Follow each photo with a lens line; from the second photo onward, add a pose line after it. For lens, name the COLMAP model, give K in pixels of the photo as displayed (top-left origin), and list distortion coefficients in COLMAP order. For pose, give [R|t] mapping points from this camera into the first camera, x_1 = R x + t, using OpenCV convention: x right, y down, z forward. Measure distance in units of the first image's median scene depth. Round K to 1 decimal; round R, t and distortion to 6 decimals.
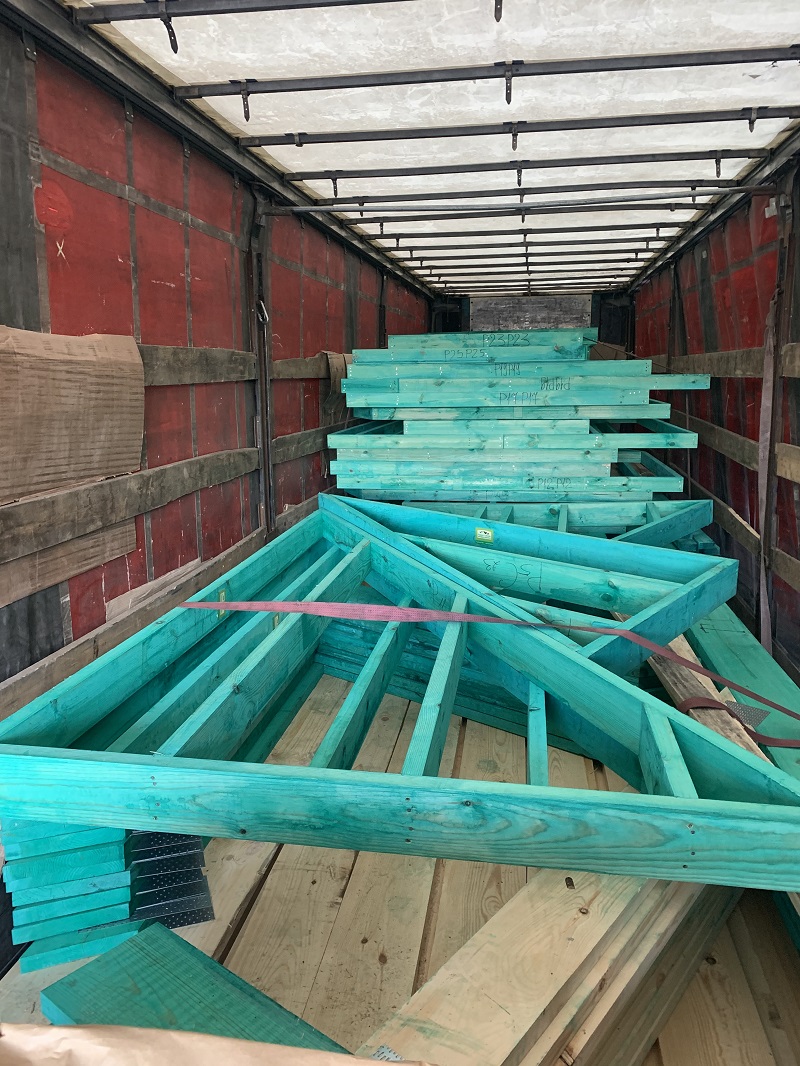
lens RADIAL K [[807.0, 0, 401.1], [0, 807.0, 534.2], [0, 0, 1]] dist [0.044991, -0.048984]
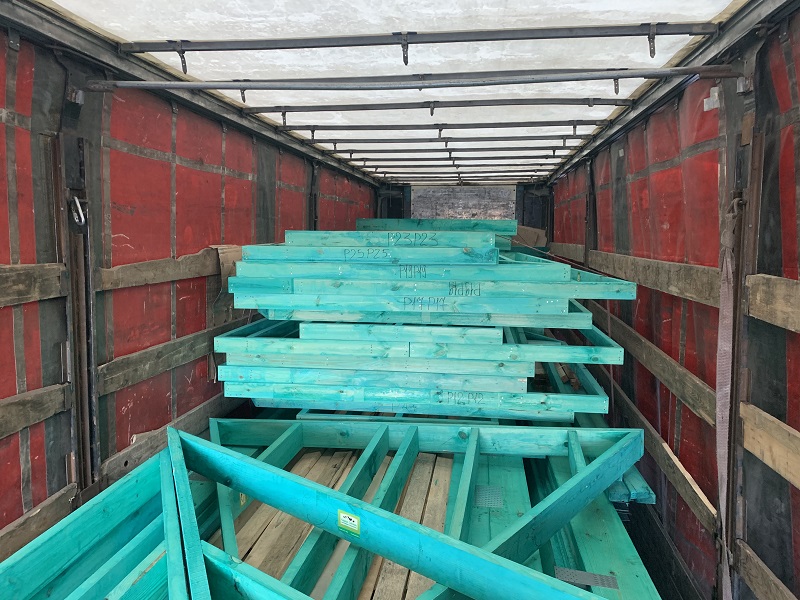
lens RADIAL K [[605.6, 0, 400.5], [0, 605.6, 296.9], [0, 0, 1]] dist [0.044991, -0.048984]
pose [[0.999499, 0.014741, 0.028011, 0.099158], [-0.012040, 0.995473, -0.094279, -0.111226], [-0.029274, 0.093895, 0.995152, 0.329390]]
